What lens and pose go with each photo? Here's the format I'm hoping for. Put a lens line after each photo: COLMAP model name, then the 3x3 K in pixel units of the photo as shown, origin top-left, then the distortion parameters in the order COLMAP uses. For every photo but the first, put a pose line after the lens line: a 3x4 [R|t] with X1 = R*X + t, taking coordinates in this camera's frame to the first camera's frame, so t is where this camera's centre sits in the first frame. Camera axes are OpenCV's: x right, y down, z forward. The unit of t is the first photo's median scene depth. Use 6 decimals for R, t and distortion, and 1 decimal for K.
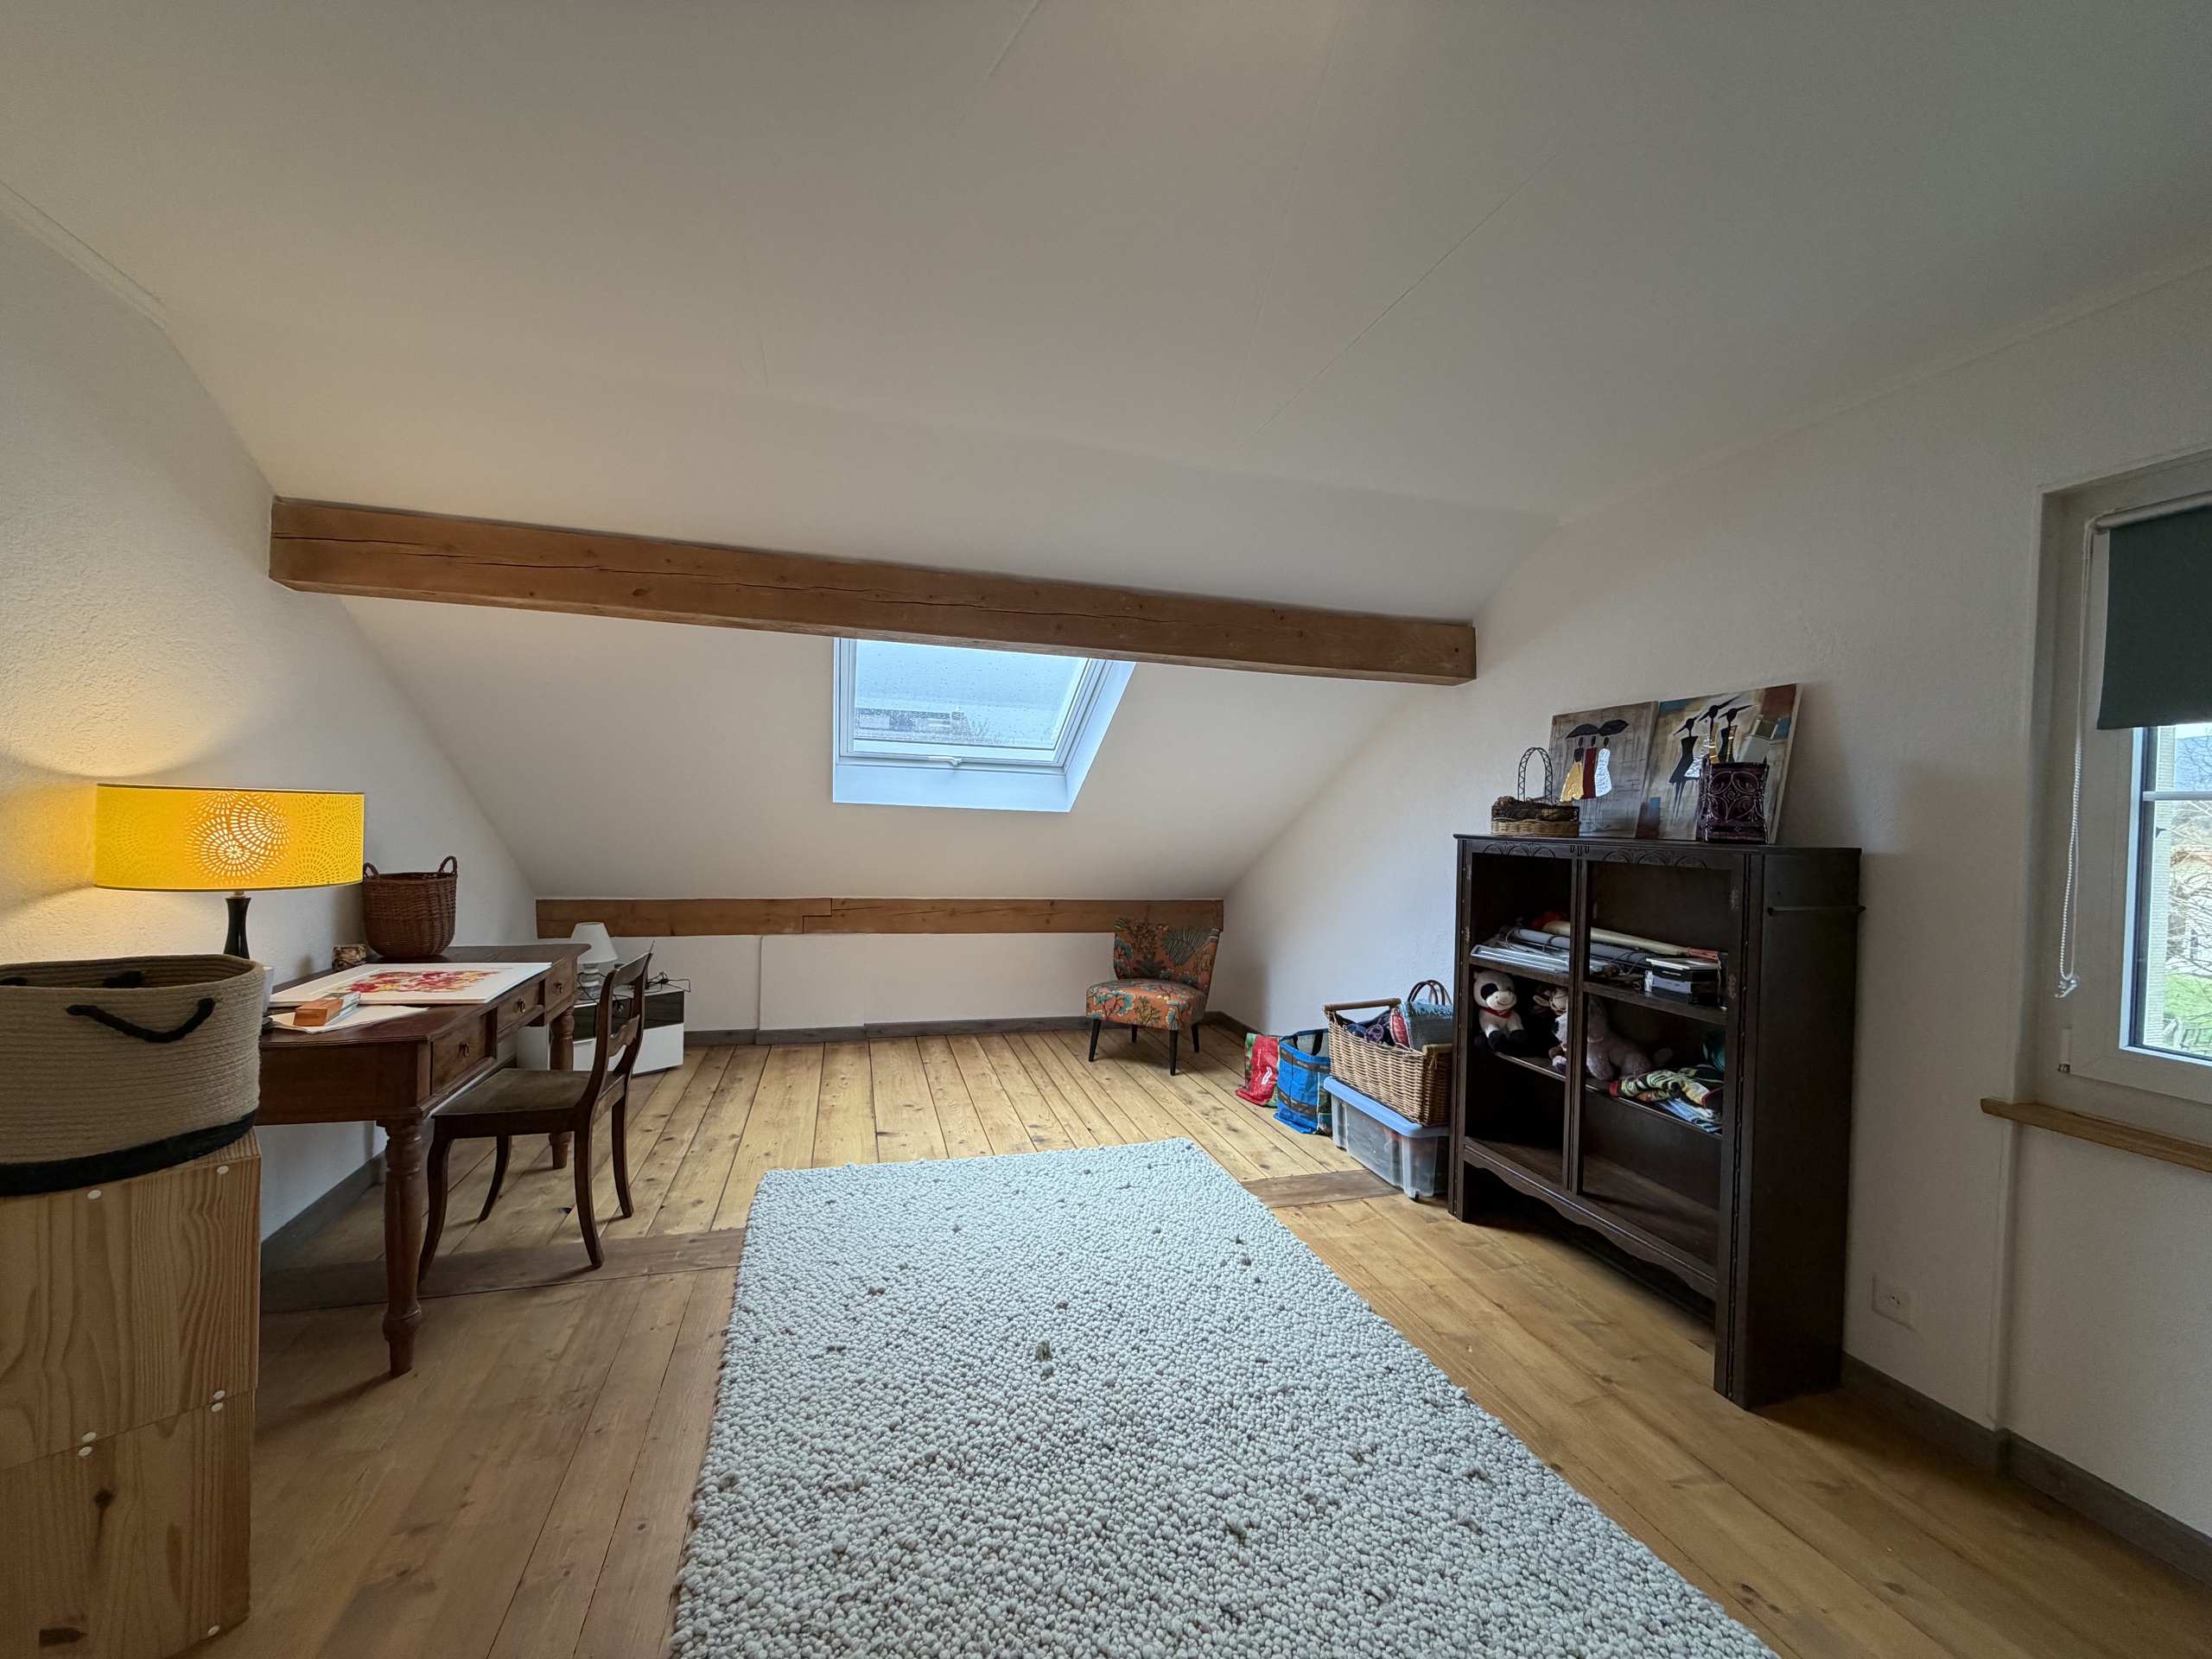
lens RADIAL K [[881.2, 0, 1103.7], [0, 881.2, 828.1], [0, 0, 1]] dist [-0.000563, 0.000094]
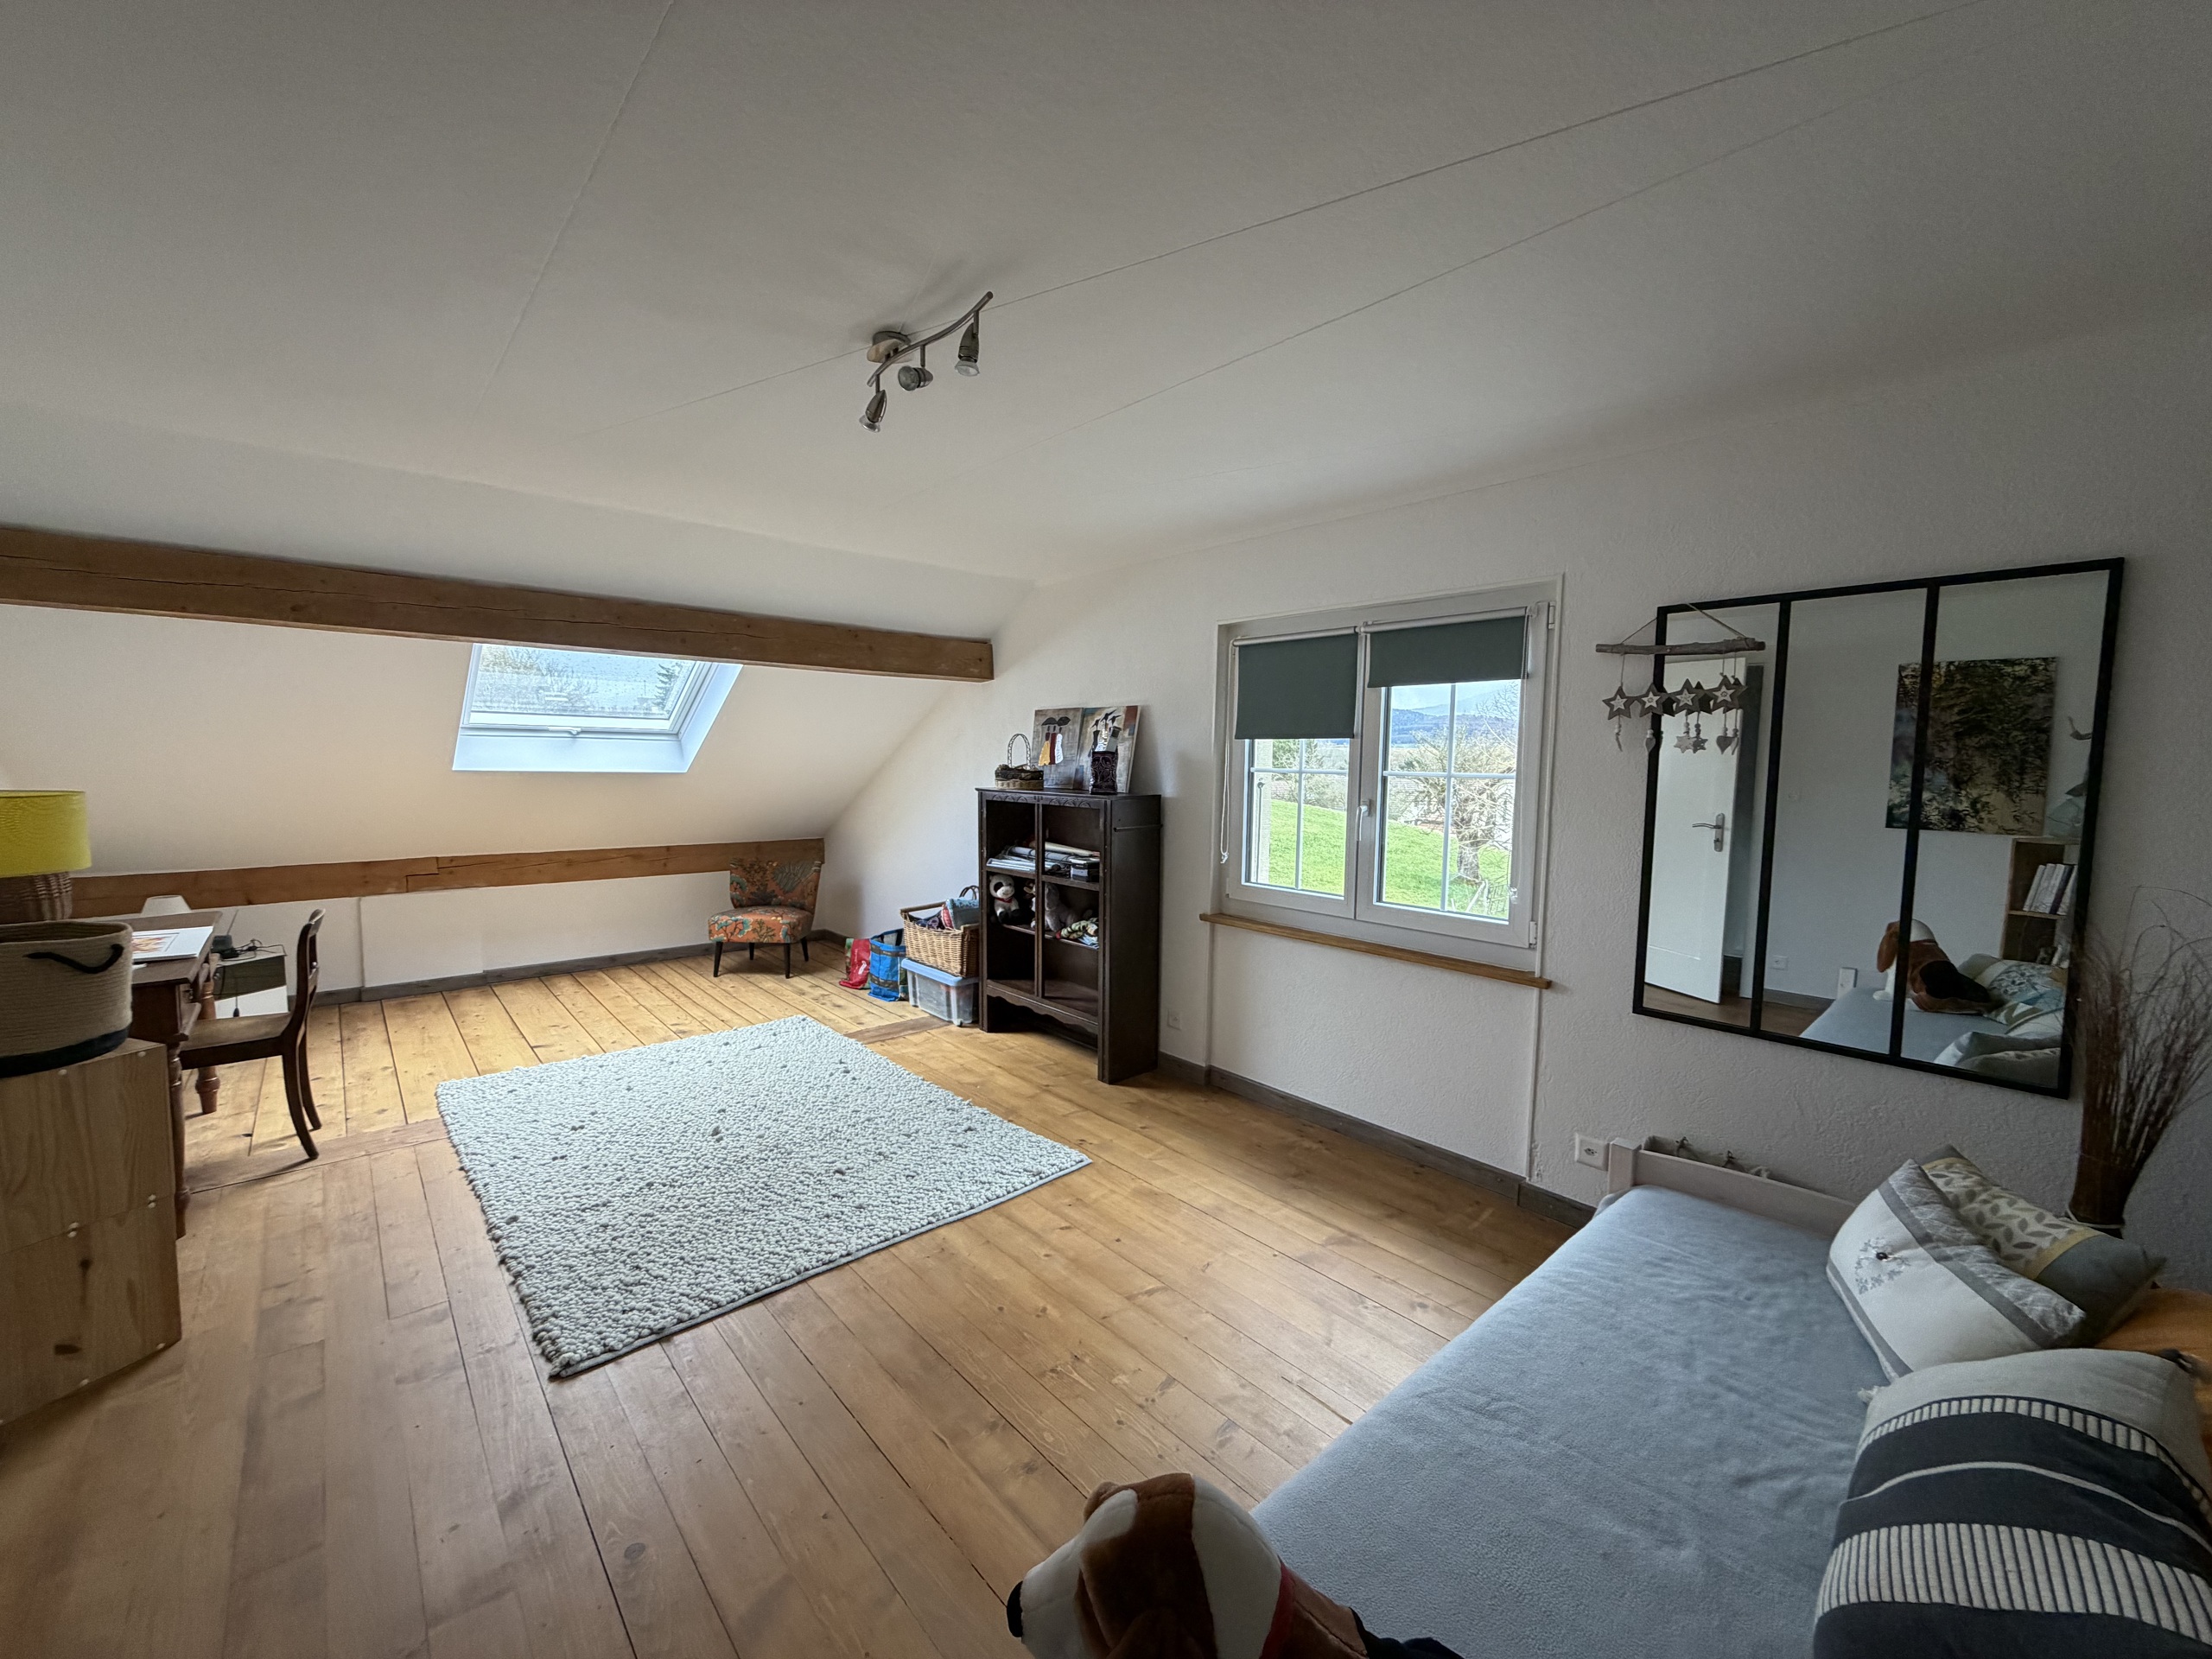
lens RADIAL K [[881.2, 0, 1103.7], [0, 881.2, 828.1], [0, 0, 1]] dist [-0.000563, 0.000094]
pose [[0.904174, -0.050390, 0.424182, -0.058036], [0.017661, 0.996578, 0.080743, -0.045062], [-0.426800, -0.065514, 0.901970, -0.504115]]
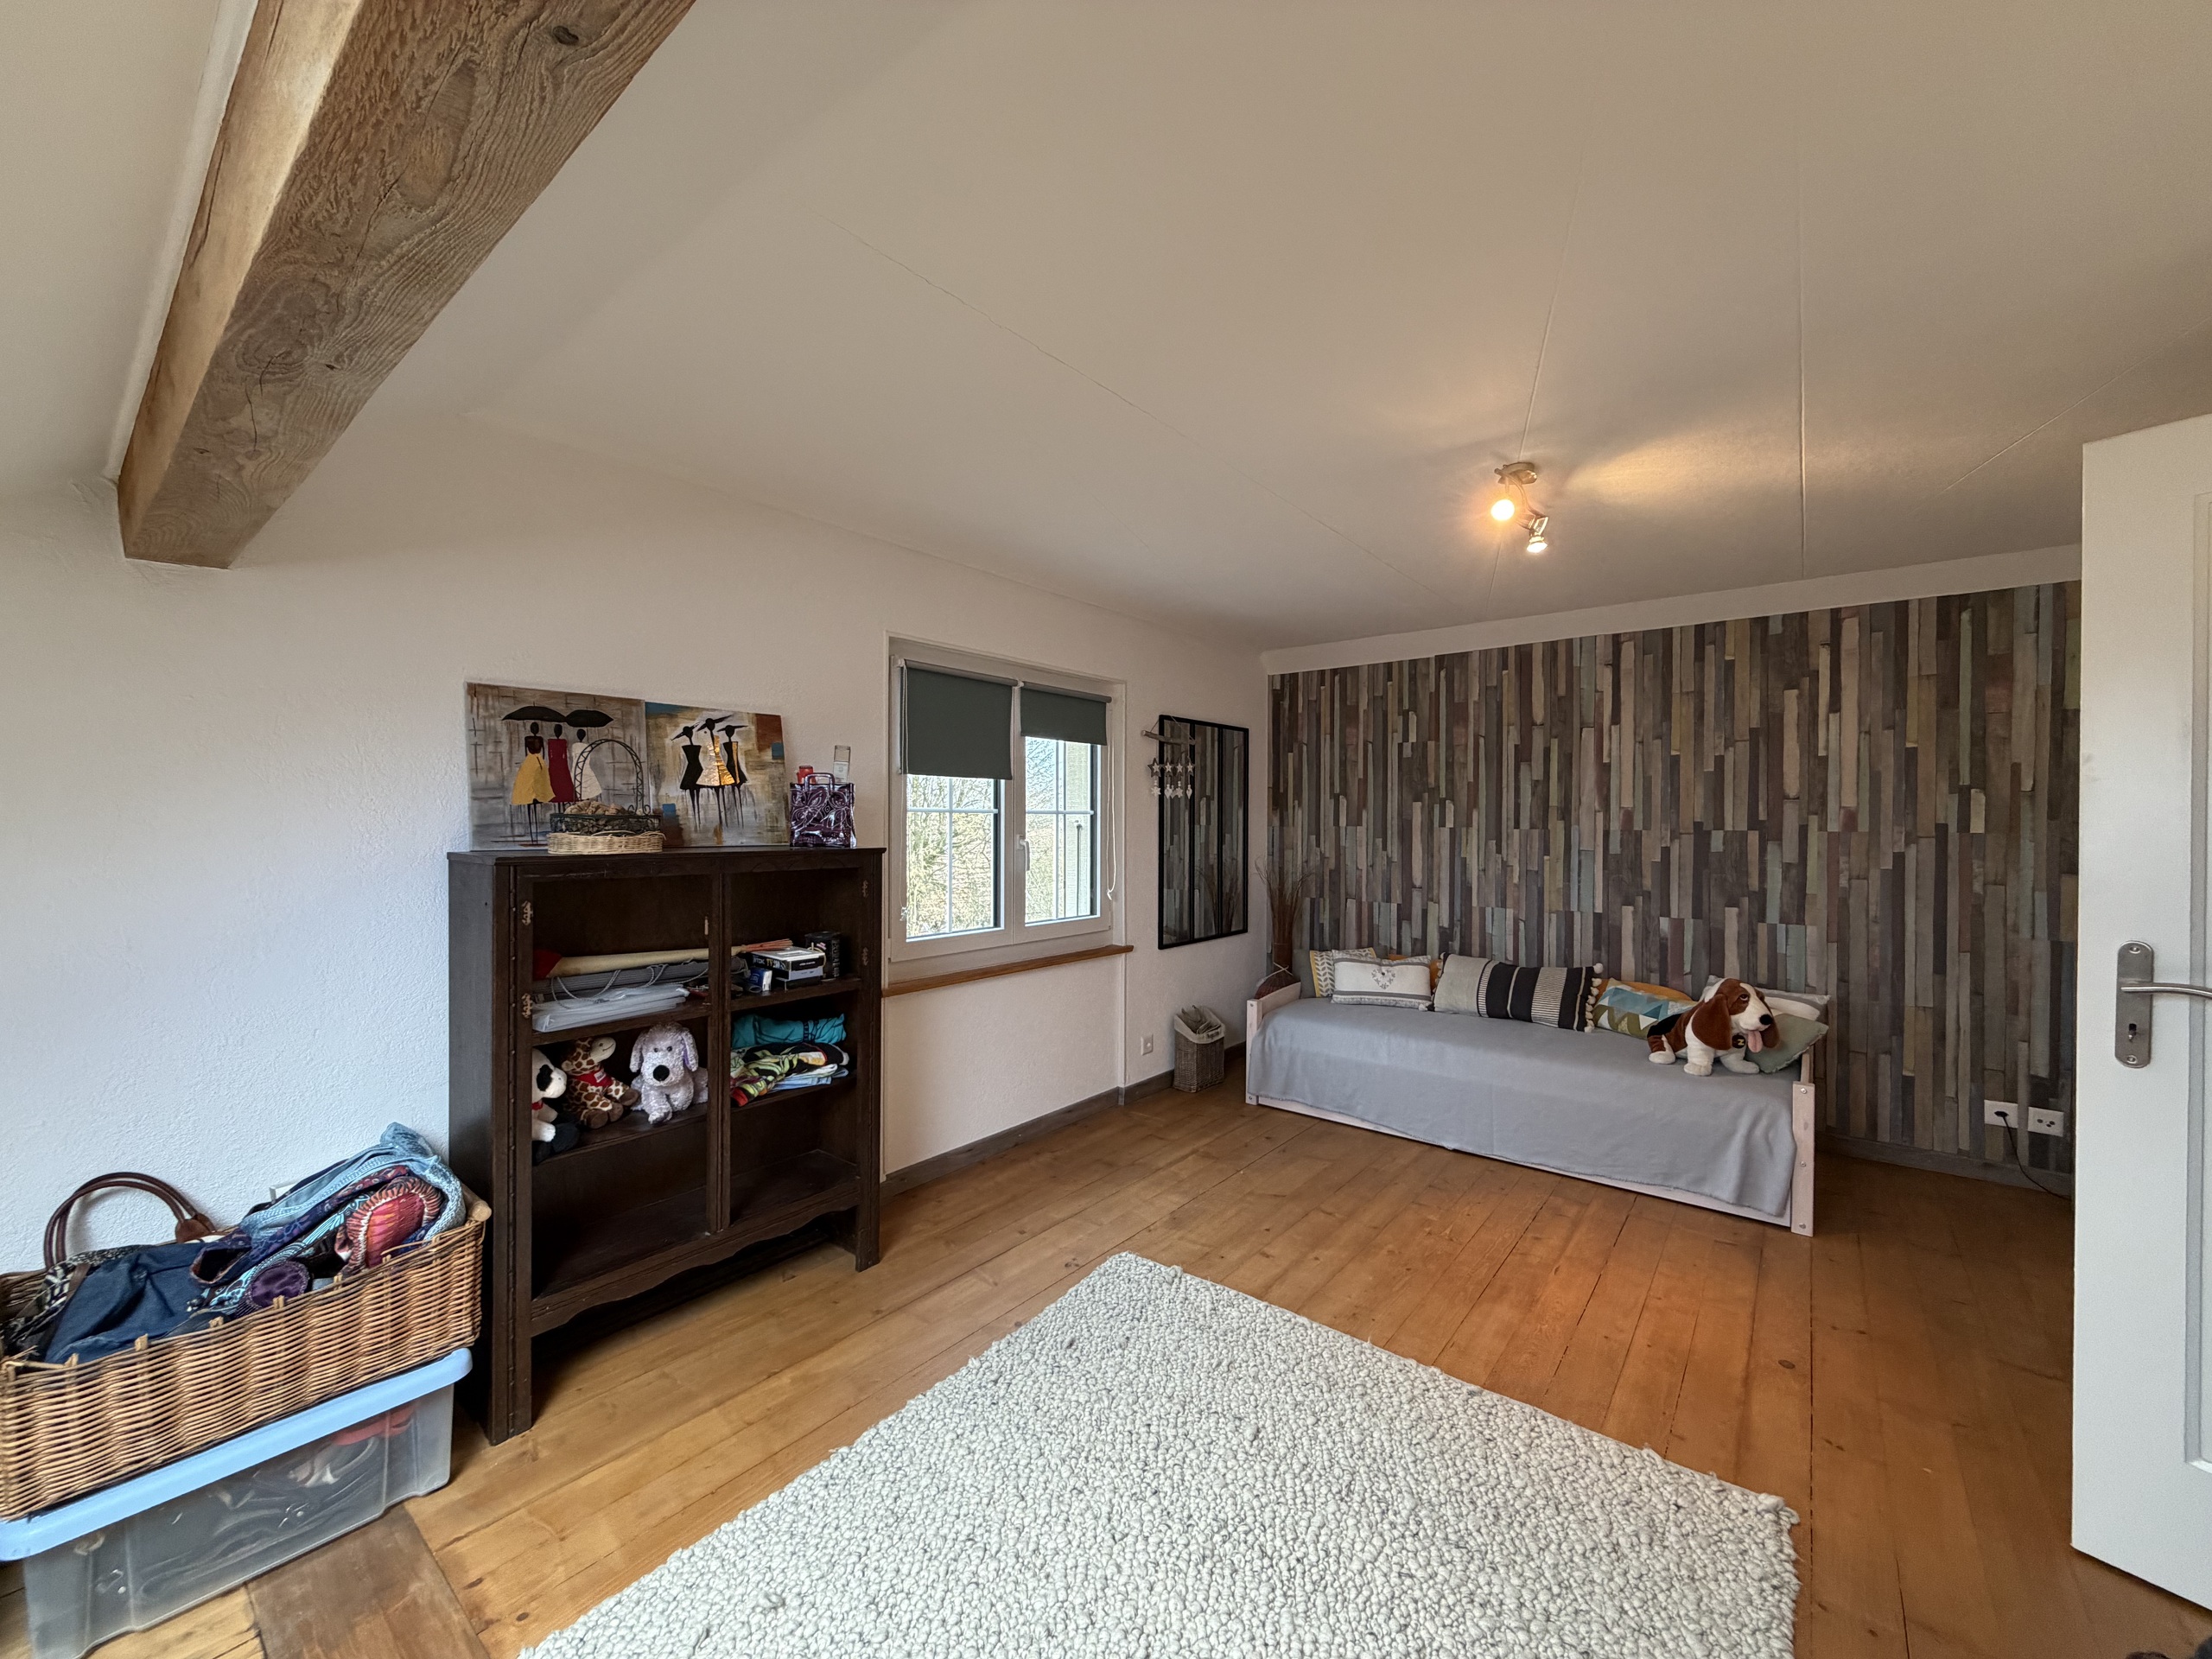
lens RADIAL K [[881.1, 0, 1103.5], [0, 881.1, 830.5], [0, 0, 1]] dist [0.000274, -0.000171]
pose [[-0.571599, -0.039088, 0.819601, -0.387365], [-0.007589, 0.999074, 0.042355, -0.044756], [-0.820498, 0.017990, -0.571367, 1.035474]]
